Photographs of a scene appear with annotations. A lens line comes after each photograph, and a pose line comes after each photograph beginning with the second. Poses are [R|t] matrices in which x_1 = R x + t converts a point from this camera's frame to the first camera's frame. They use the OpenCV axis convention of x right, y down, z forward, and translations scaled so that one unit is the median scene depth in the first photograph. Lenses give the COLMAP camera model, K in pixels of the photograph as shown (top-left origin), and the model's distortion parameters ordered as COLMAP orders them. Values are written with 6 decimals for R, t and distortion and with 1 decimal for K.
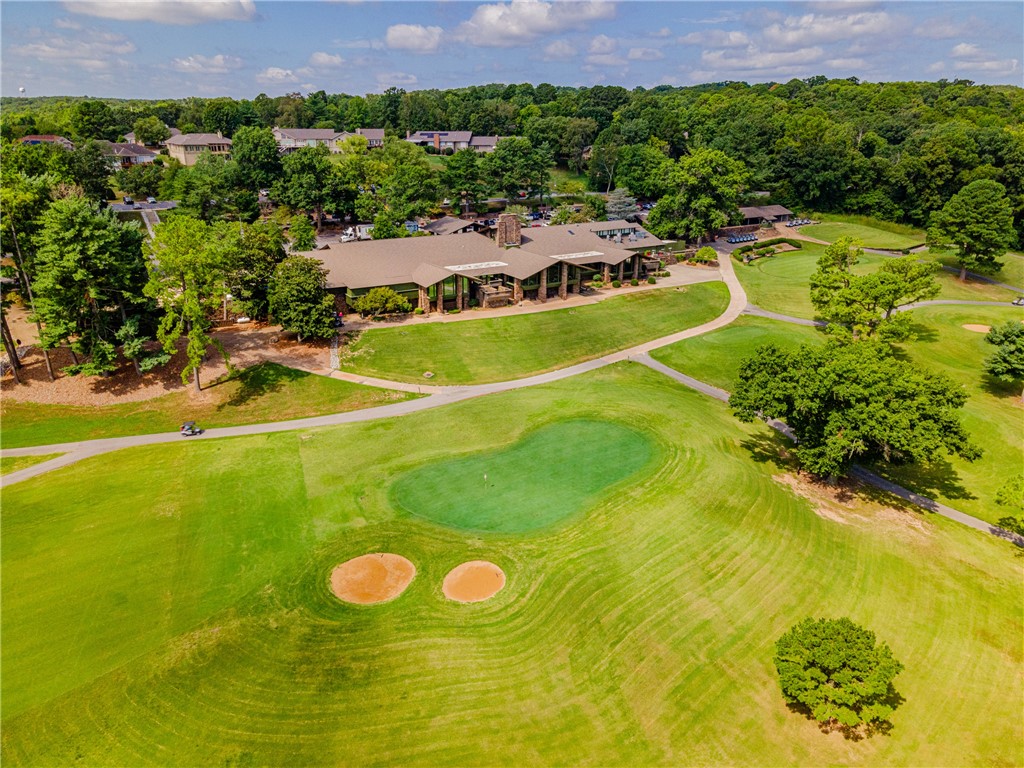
lens RADIAL K [[717.9, 0, 512.0], [0, 717.9, 384.0], [0, 0, 1]] dist [0.038986, 0.001249]
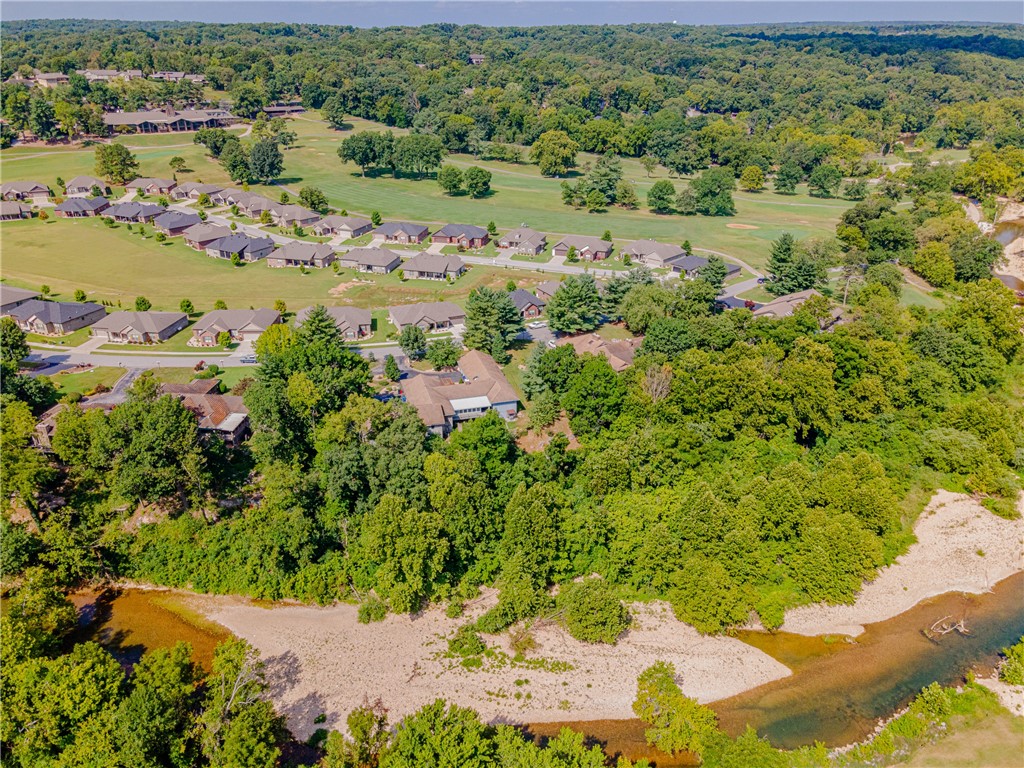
lens RADIAL K [[714.5, 0, 512.0], [0, 714.5, 384.0], [0, 0, 1]] dist [0.000914, -0.001128]
pose [[0.981988, -0.062120, 0.178442, 0.788990], [0.044003, 0.993629, 0.103754, 0.680918], [-0.183750, -0.094033, 0.978465, -2.320583]]
